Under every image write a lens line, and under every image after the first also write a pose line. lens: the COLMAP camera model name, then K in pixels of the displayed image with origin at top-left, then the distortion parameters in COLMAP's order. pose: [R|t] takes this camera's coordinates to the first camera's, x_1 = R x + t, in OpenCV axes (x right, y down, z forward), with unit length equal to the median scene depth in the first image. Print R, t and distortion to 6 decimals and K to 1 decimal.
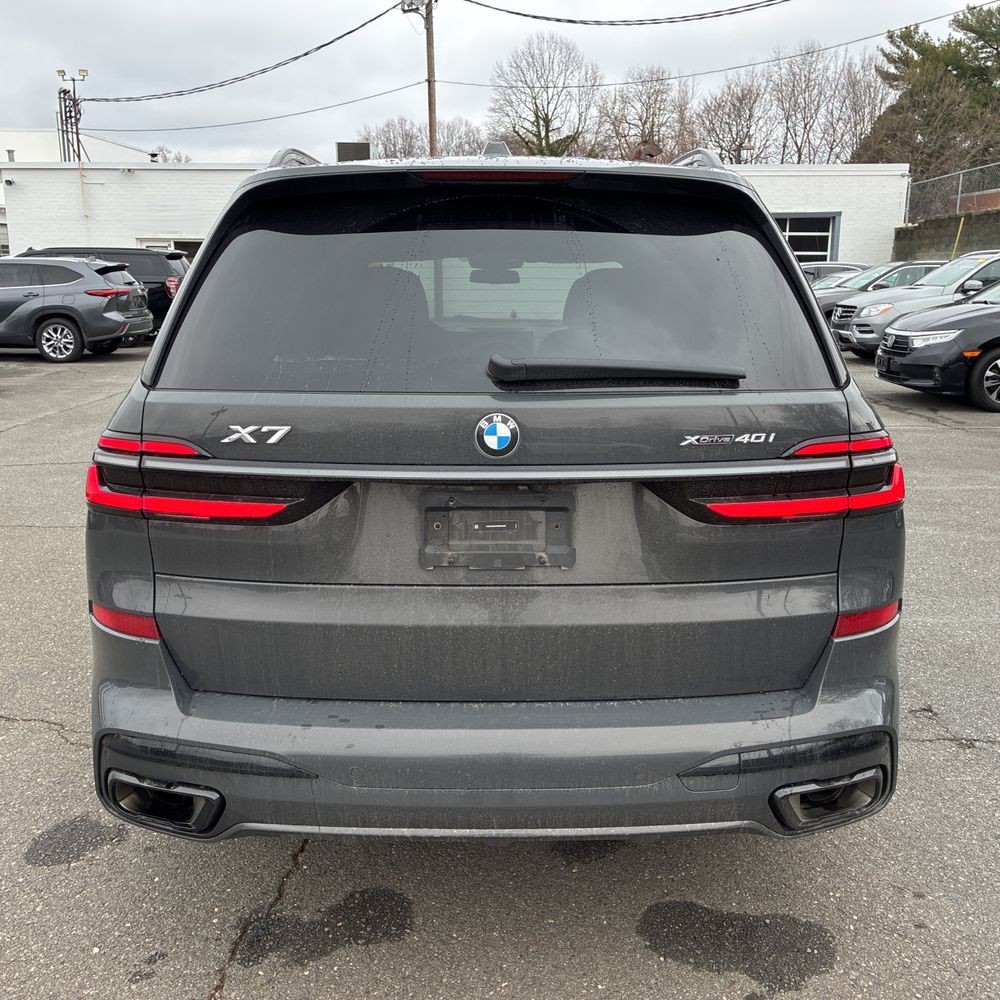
lens RADIAL K [[1015.7, 0, 502.4], [0, 1015.7, 494.8], [0, 0, 1]] dist [0.022291, 0.000000]
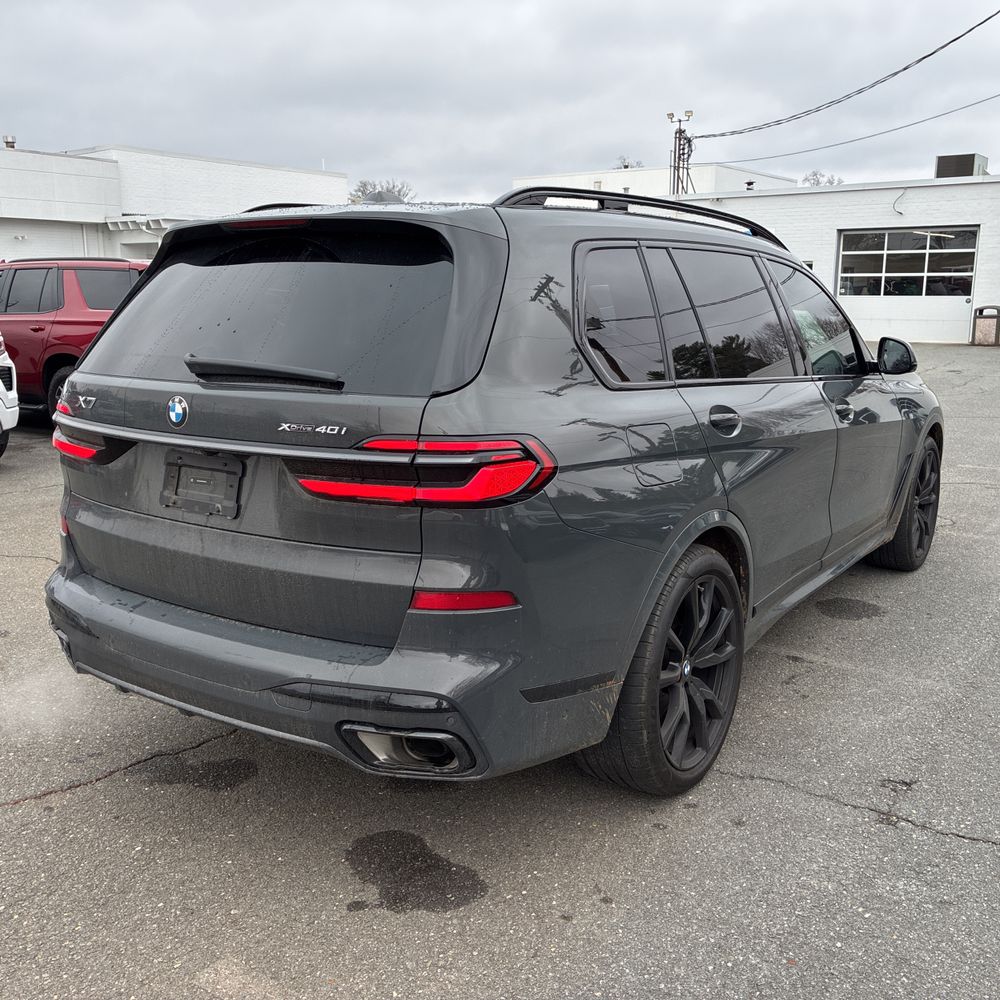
lens RADIAL K [[1015.7, 0, 502.8], [0, 1015.7, 500.2], [0, 0, 1]] dist [0.022291, 0.000000]
pose [[0.822699, 0.112851, -0.557163, 0.937132], [-0.121609, 0.992347, 0.021428, -0.019010], [0.555317, 0.050127, 0.830127, 0.078887]]
